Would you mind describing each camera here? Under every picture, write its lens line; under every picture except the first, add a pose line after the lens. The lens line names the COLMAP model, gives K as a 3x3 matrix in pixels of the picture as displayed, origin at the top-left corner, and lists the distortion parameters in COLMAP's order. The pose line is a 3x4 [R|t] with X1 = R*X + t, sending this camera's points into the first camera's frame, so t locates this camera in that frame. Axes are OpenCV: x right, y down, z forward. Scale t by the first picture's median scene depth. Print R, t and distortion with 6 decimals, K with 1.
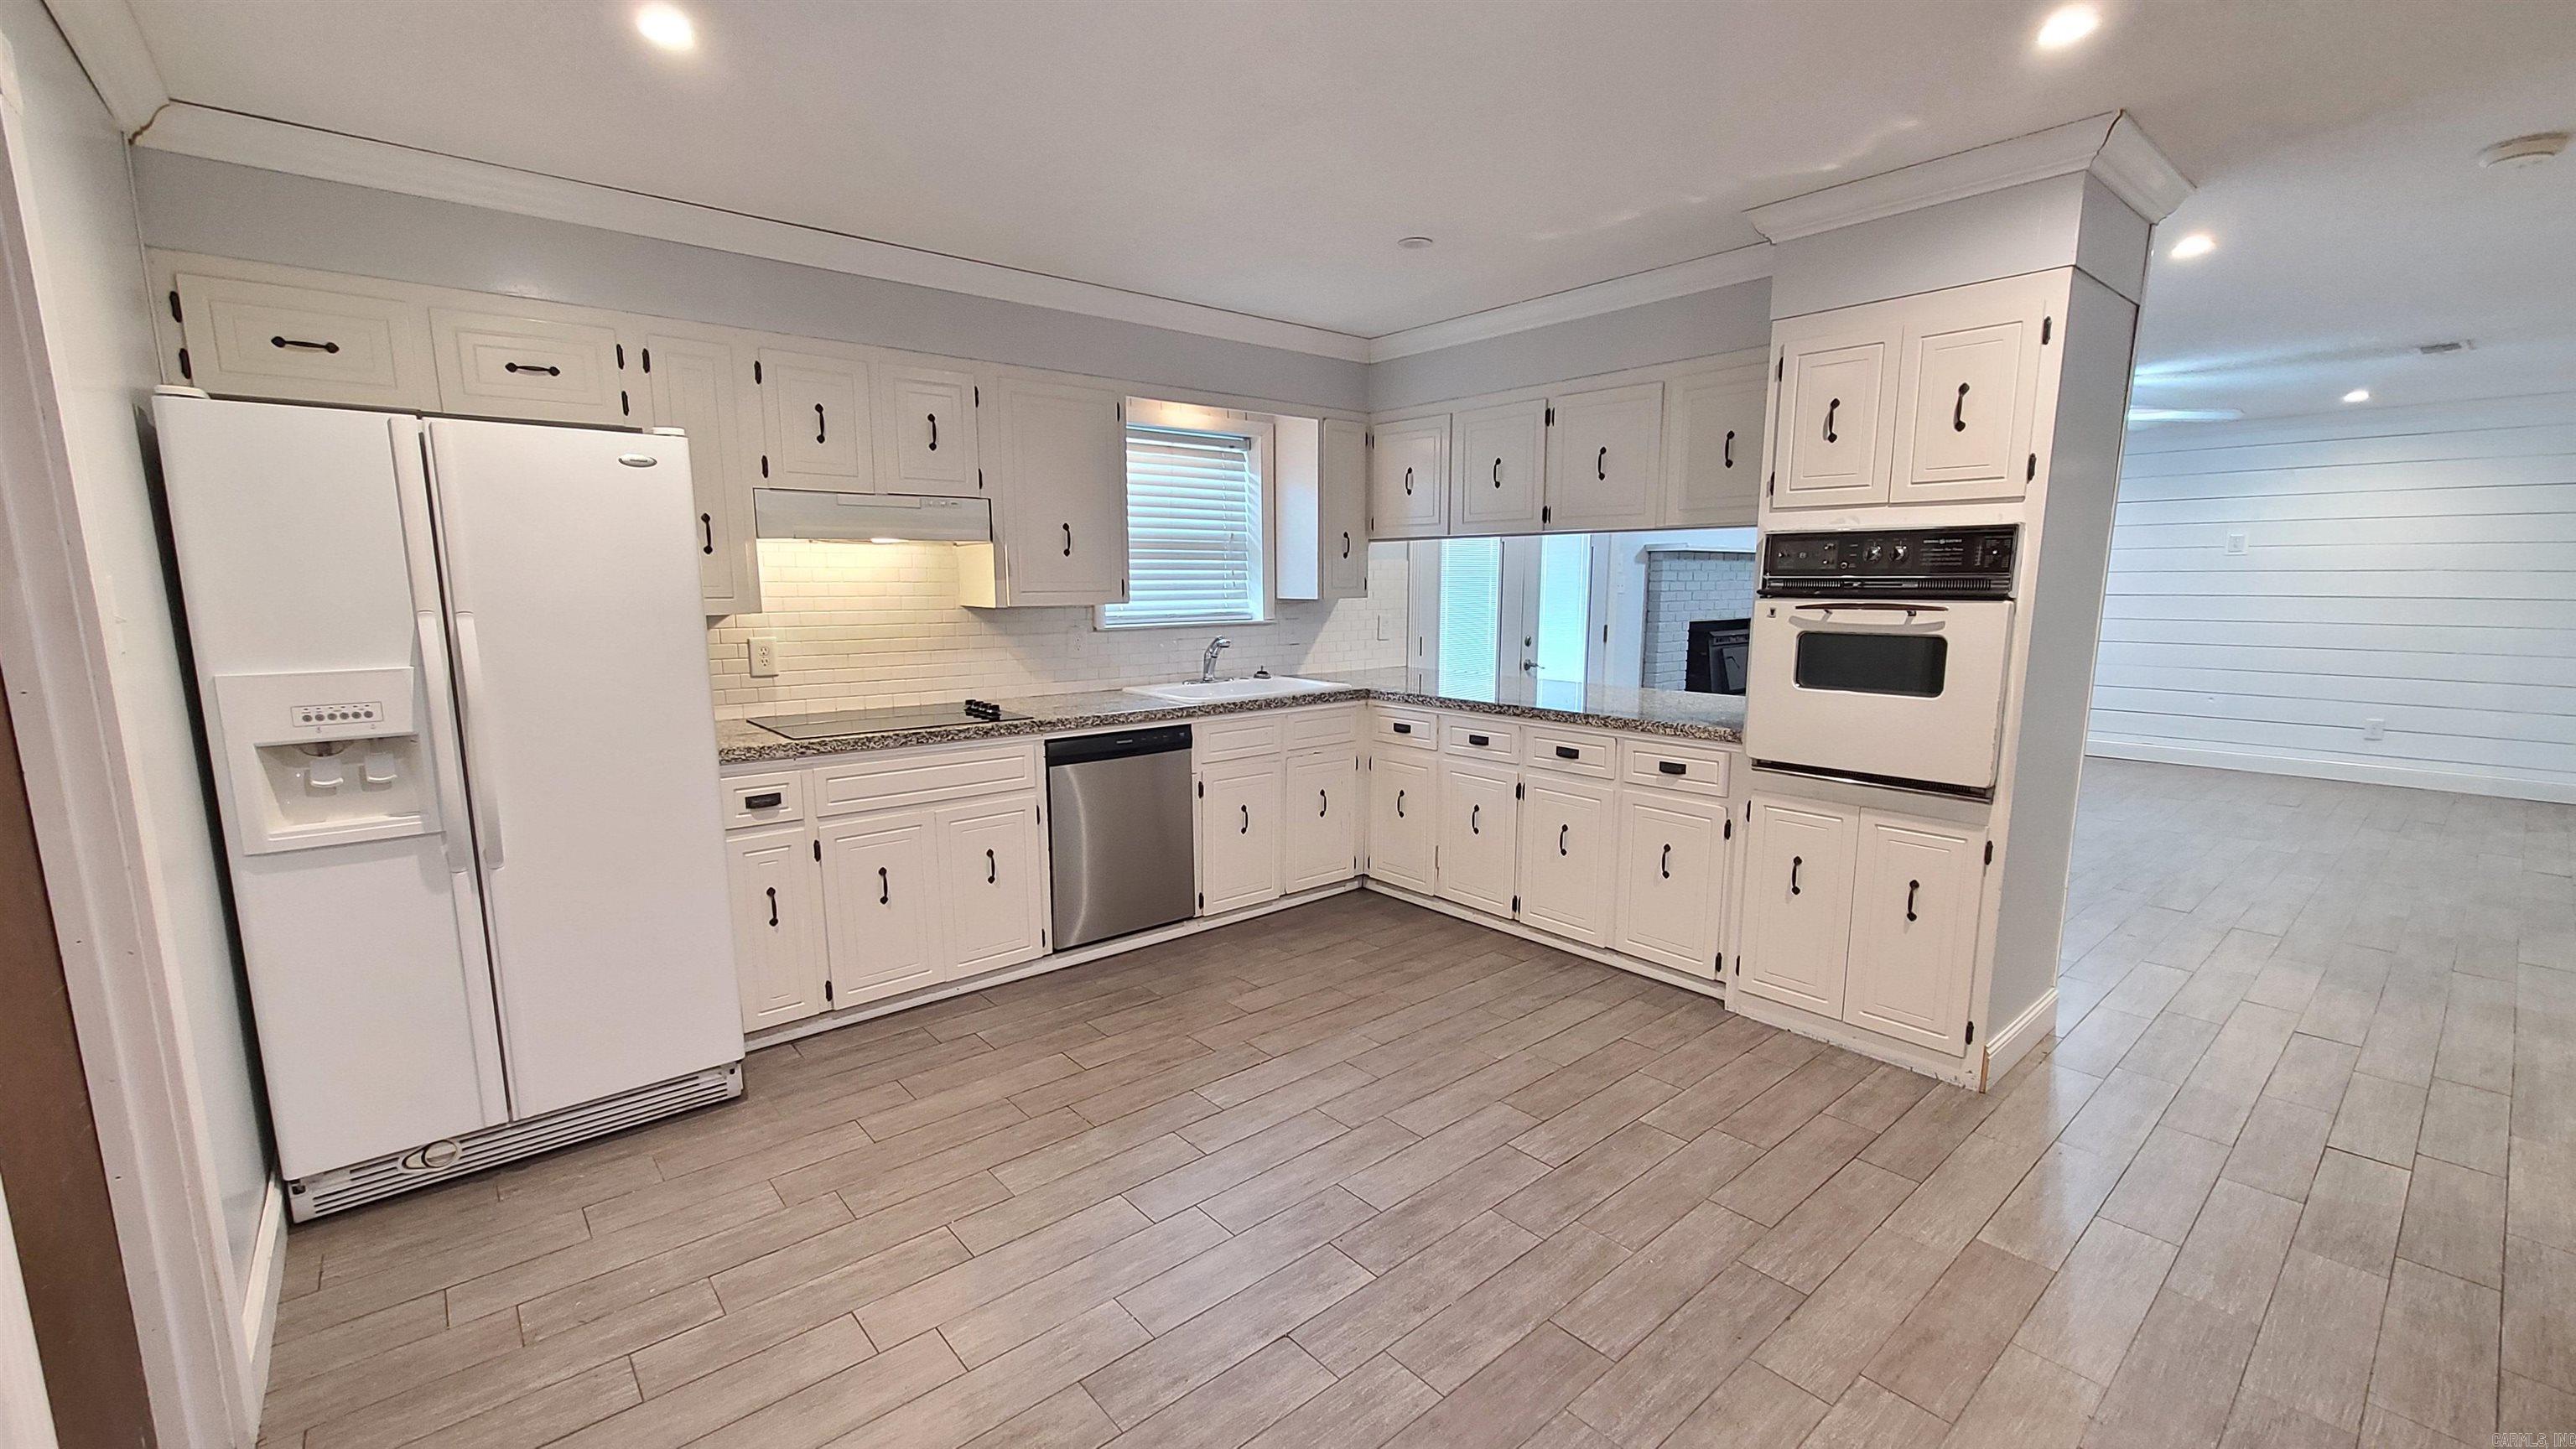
lens RADIAL K [[1049.1, 0, 1295.4], [0, 1049.1, 744.7], [0, 0, 1]] dist [-0.004978, 0.000250]
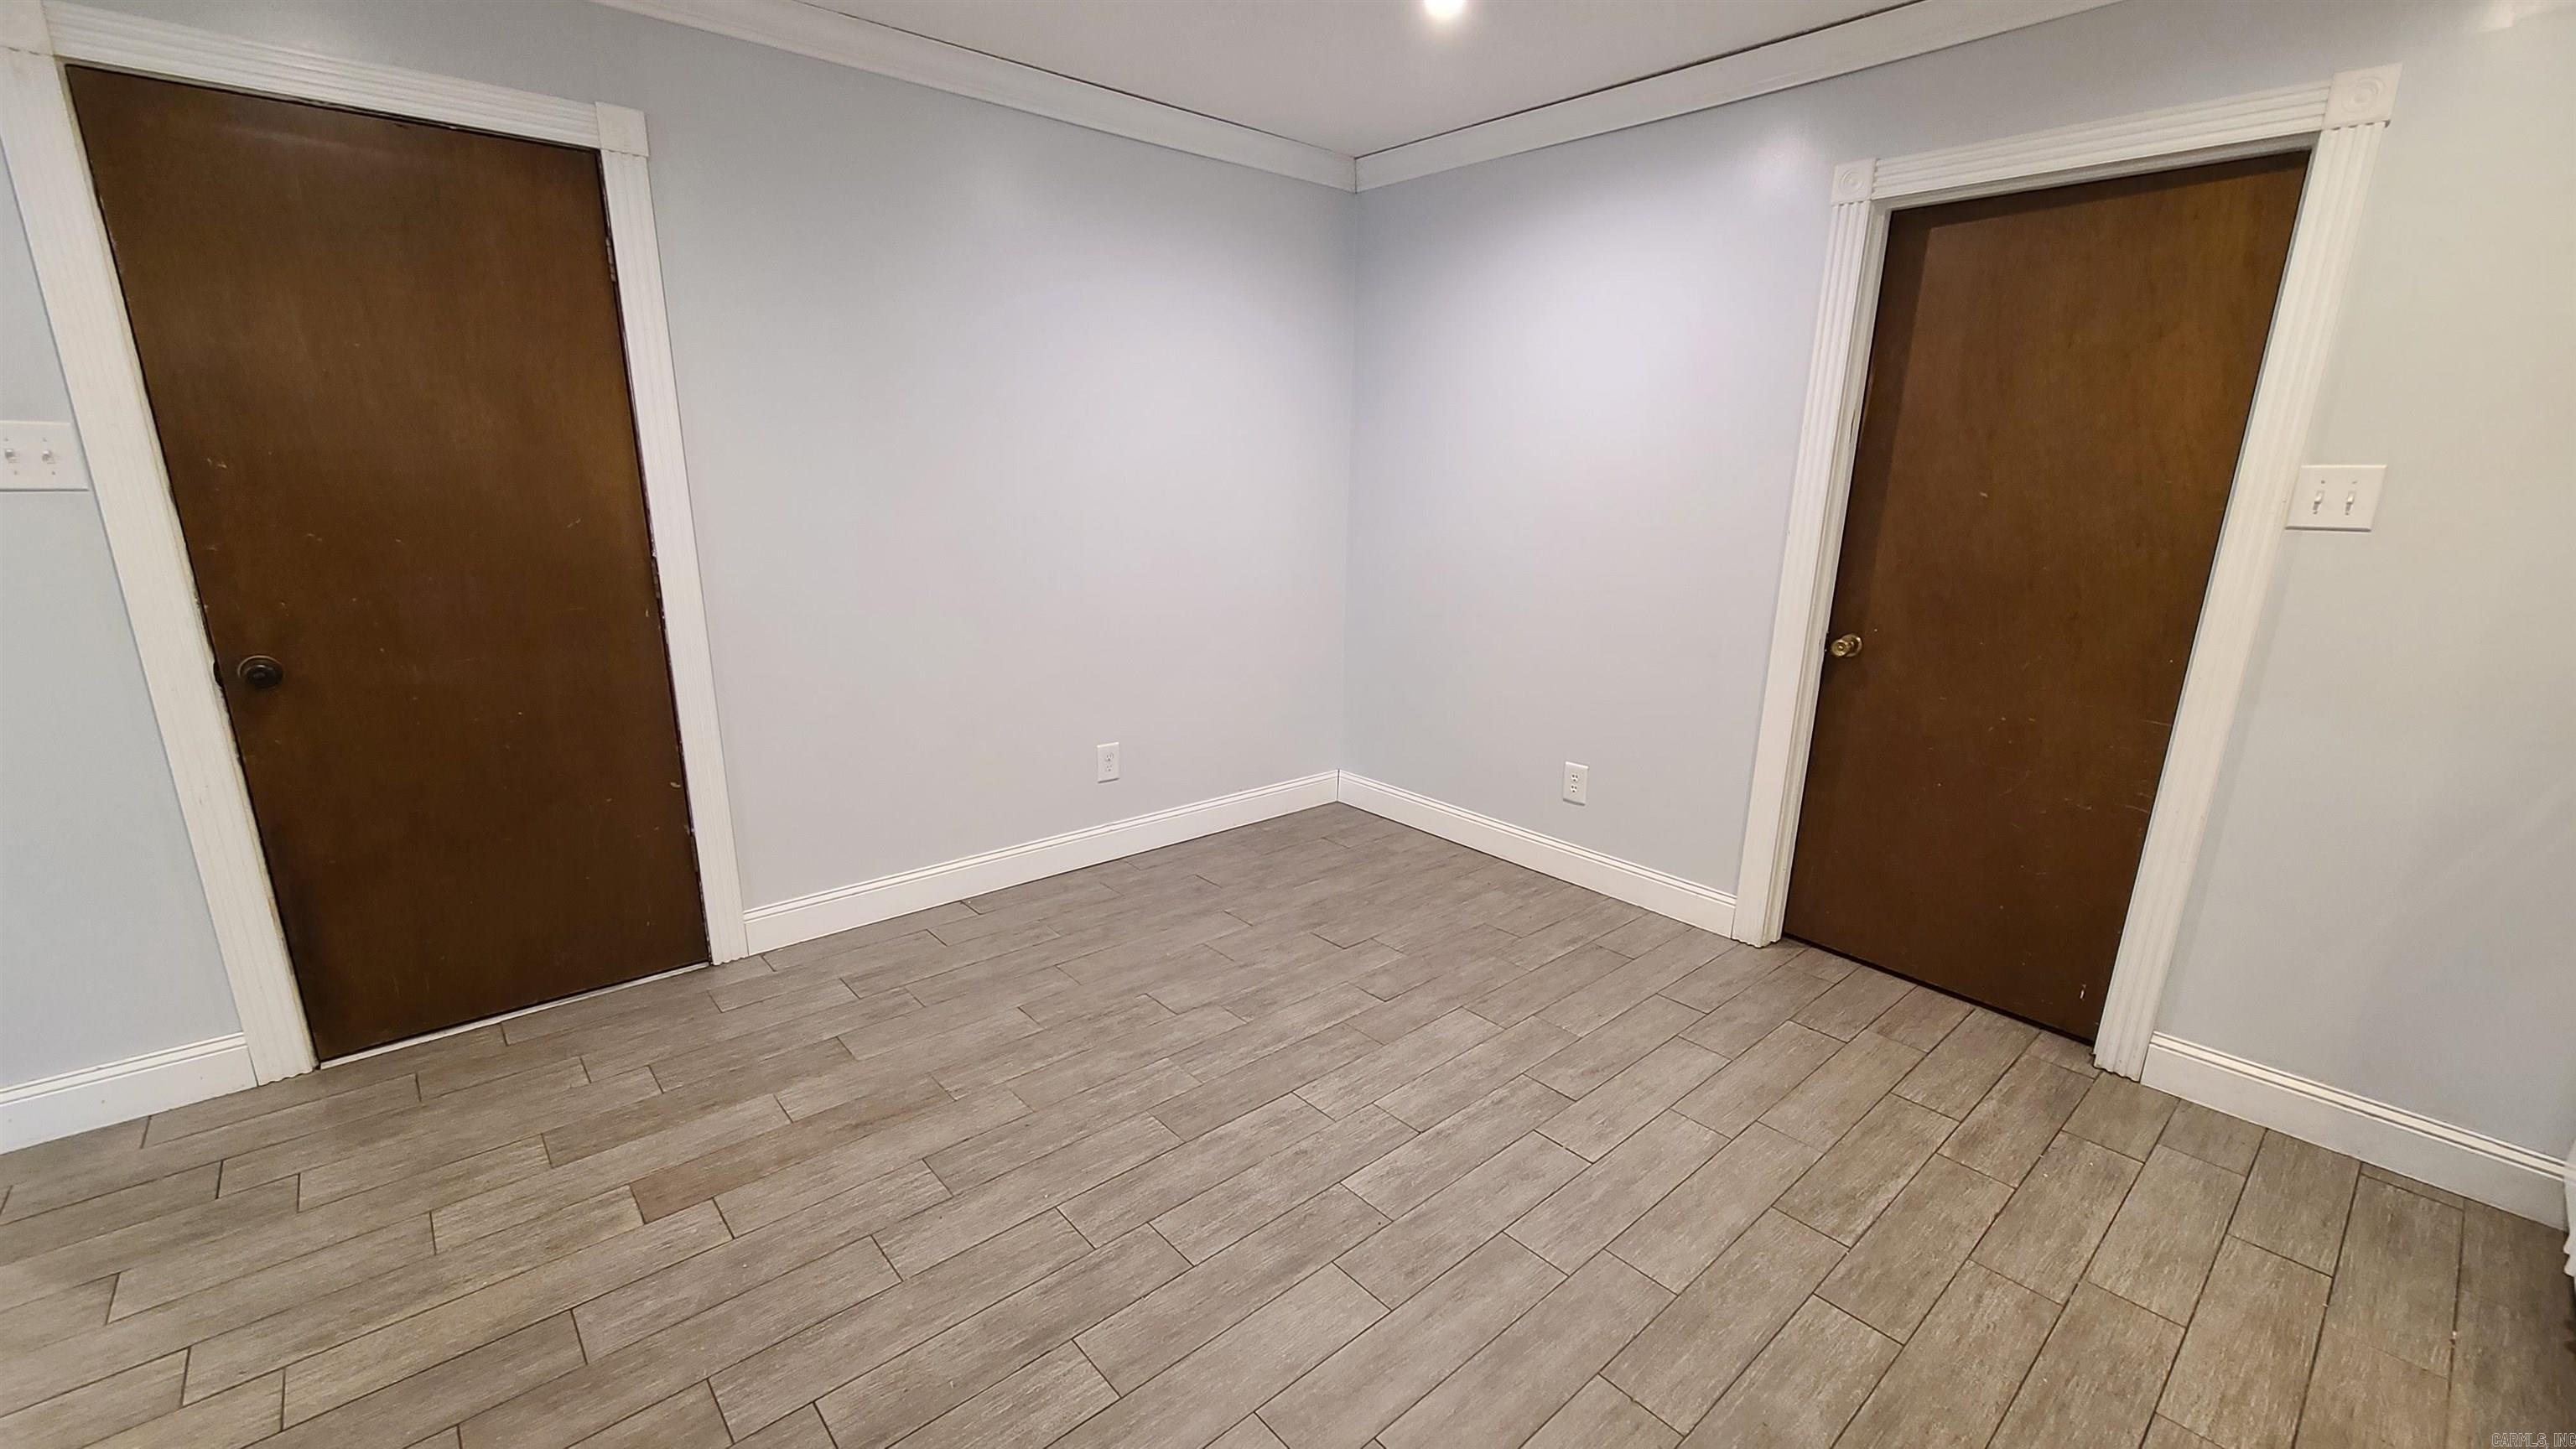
lens RADIAL K [[1049.1, 0, 1291.8], [0, 1049.1, 731.6], [0, 0, 1]] dist [-0.004978, 0.000250]
pose [[-0.999829, -0.012699, -0.013424, 0.139052], [-0.016997, 0.917023, 0.398473, -0.263863], [0.007250, 0.398633, -0.917082, 1.700747]]
